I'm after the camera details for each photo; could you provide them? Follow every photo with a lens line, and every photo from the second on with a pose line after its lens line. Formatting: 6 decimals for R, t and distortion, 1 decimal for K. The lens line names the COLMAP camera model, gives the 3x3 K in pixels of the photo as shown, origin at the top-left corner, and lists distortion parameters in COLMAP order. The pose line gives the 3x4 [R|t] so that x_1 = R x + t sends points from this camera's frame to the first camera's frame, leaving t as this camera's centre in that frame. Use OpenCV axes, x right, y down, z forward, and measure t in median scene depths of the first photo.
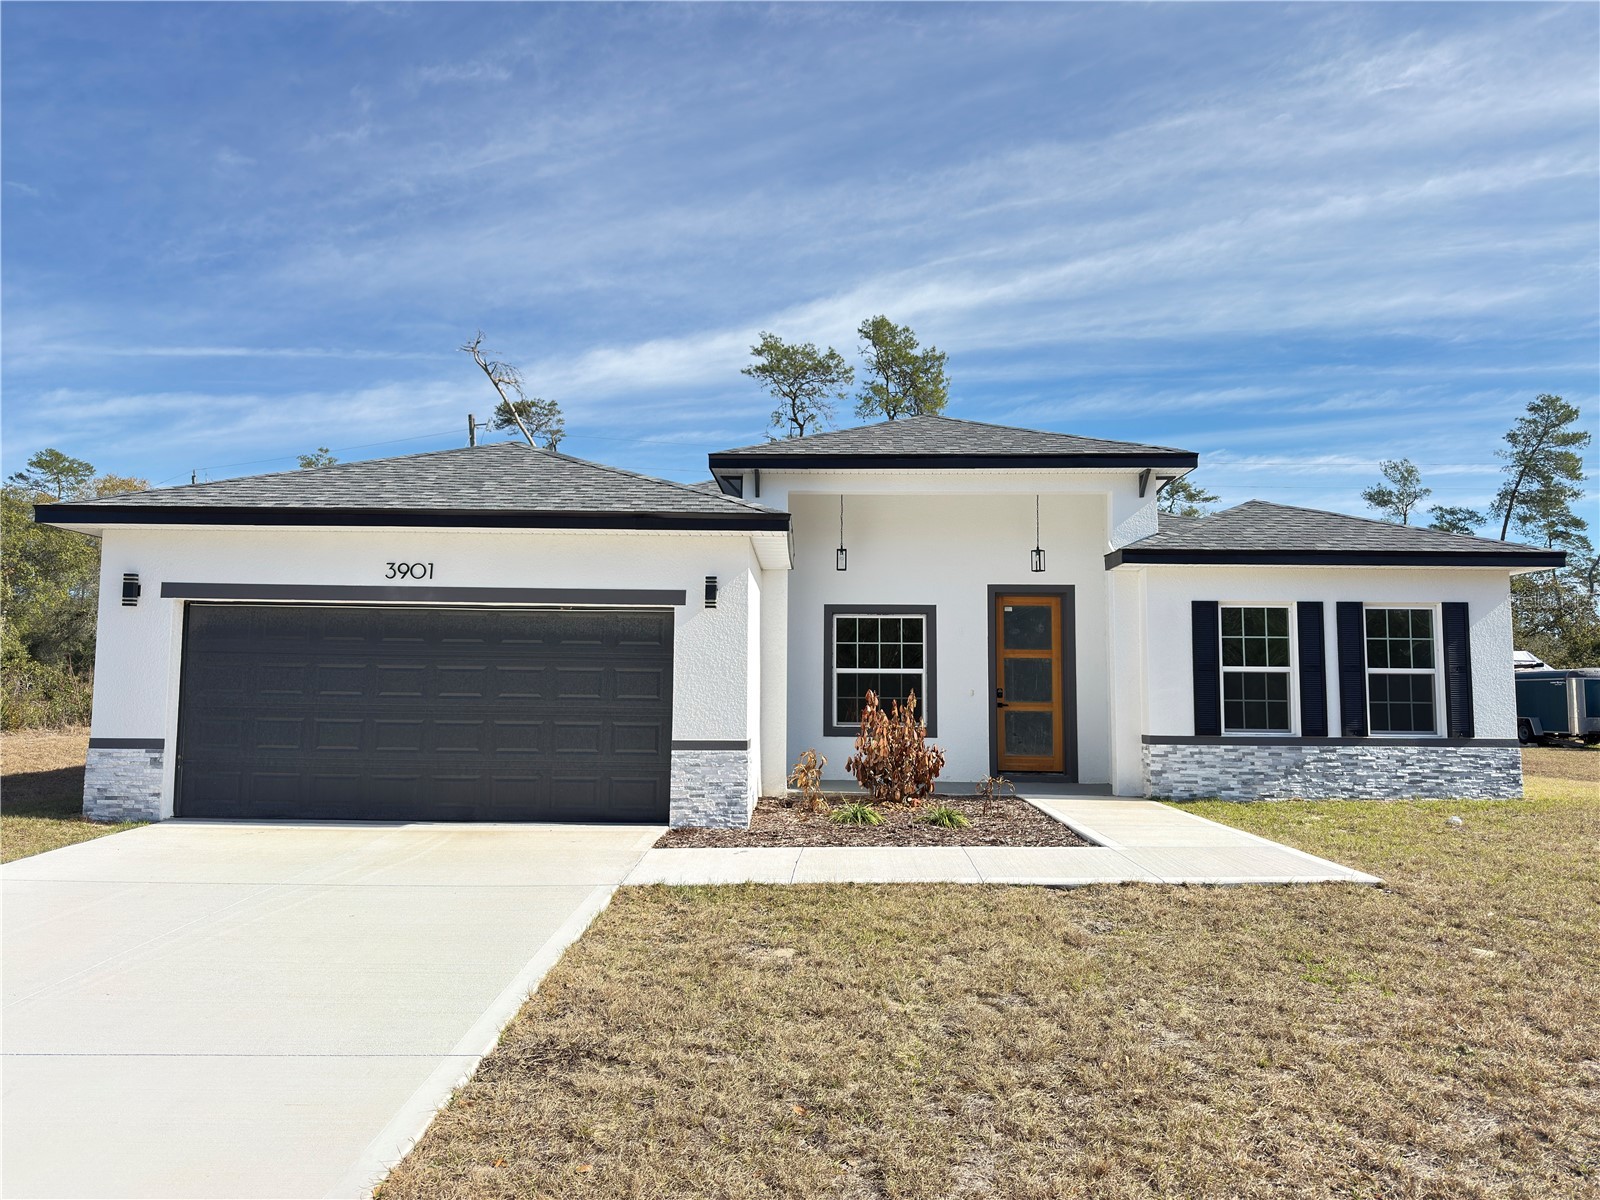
lens RADIAL K [[1133.1, 0, 802.6], [0, 1133.1, 576.3], [0, 0, 1]] dist [0.053389, -0.054974]
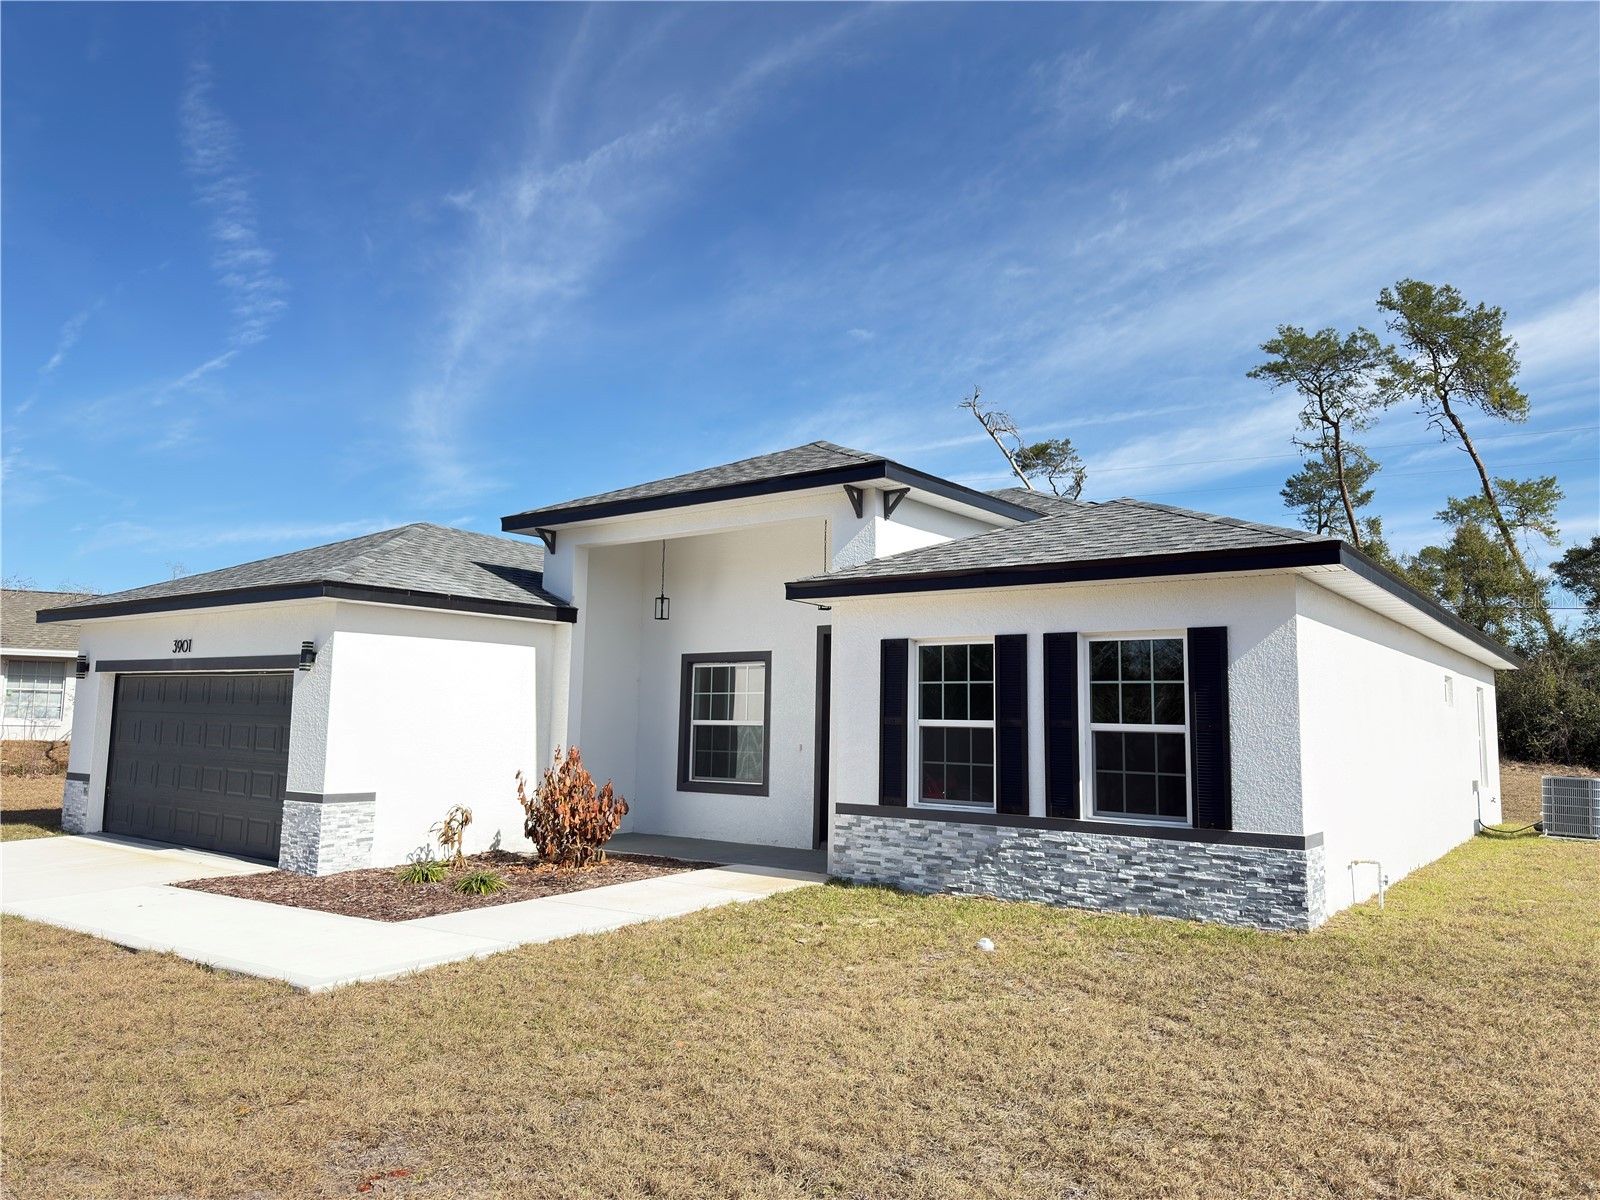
lens RADIAL K [[1104.6, 0, 800.9], [0, 1104.6, 577.1], [0, 0, 1]] dist [0.151013, -0.227282]
pose [[0.806743, -0.071082, -0.586612, 0.779727], [0.053170, 0.997444, -0.047741, 0.012064], [0.588505, 0.007325, 0.808460, 0.323467]]
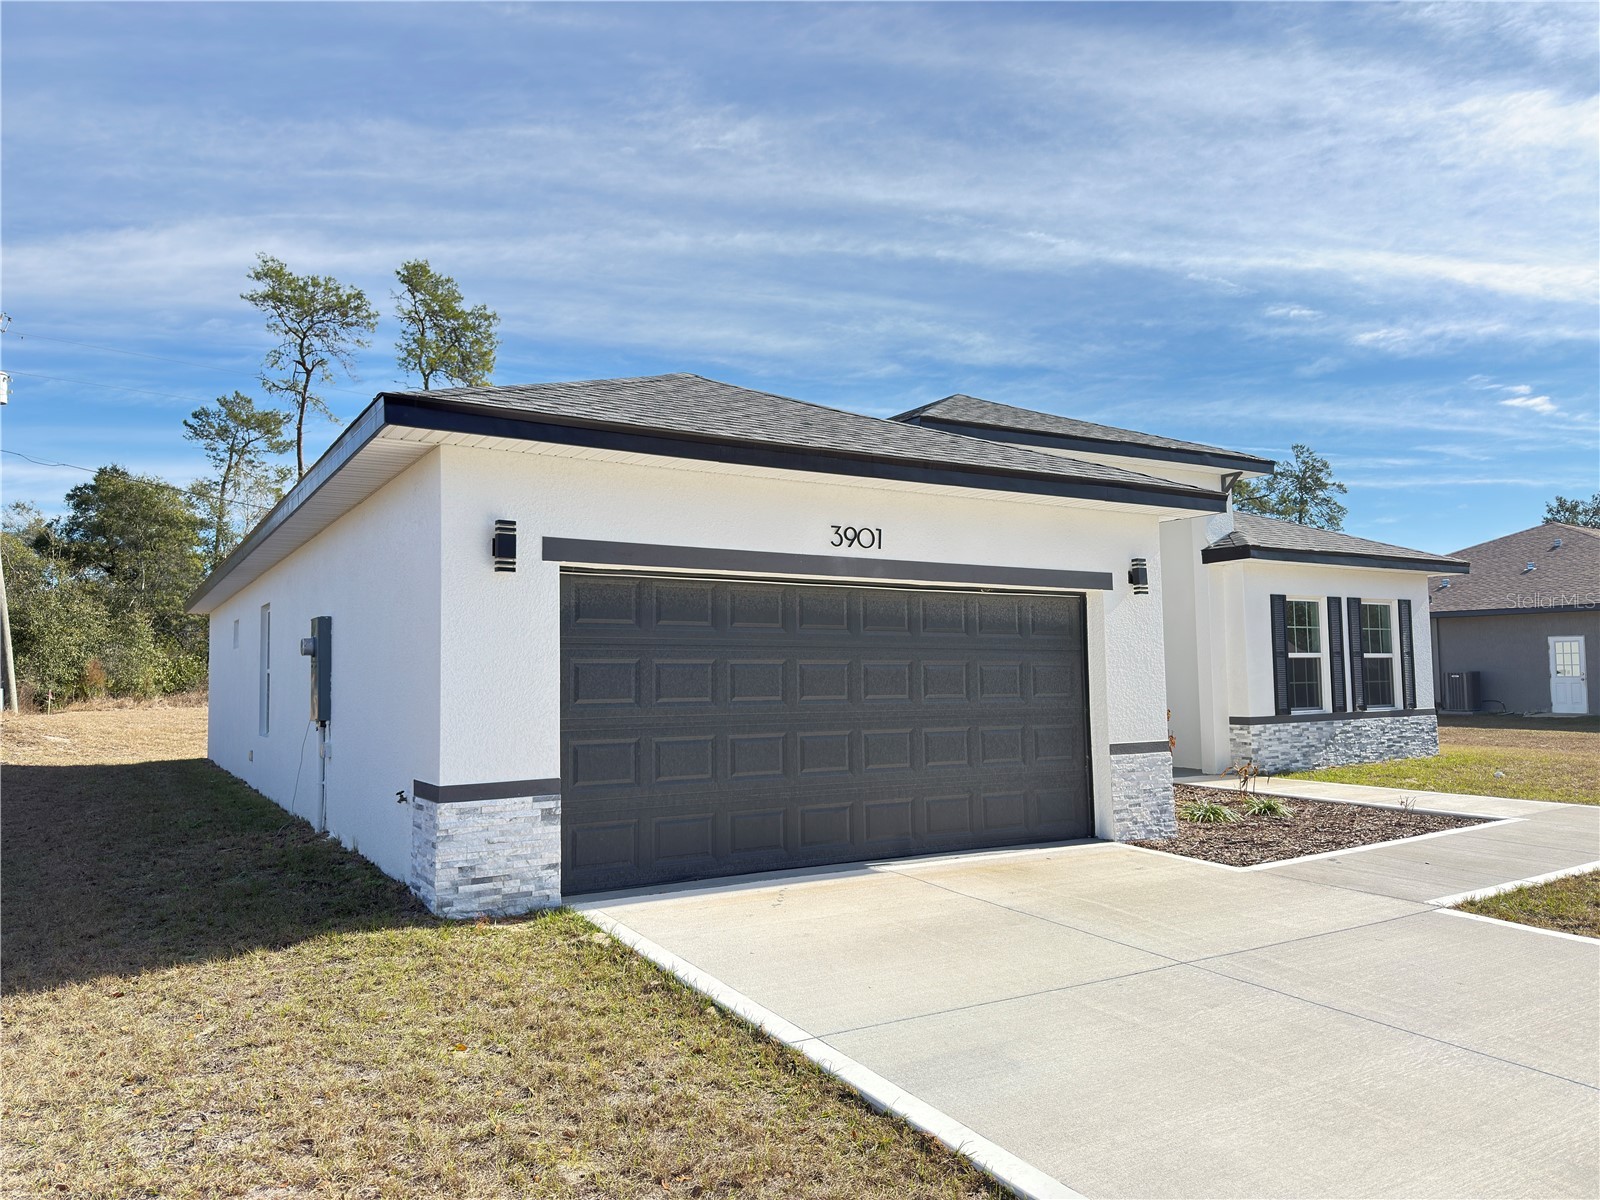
lens RADIAL K [[1121.9, 0, 809.5], [0, 1121.9, 591.2], [0, 0, 1]] dist [0.044565, -0.051975]
pose [[0.844455, 0.021540, 0.535193, -0.633883], [-0.037746, 0.999100, 0.019348, 0.014560], [-0.534294, -0.036540, 0.844508, 0.318493]]
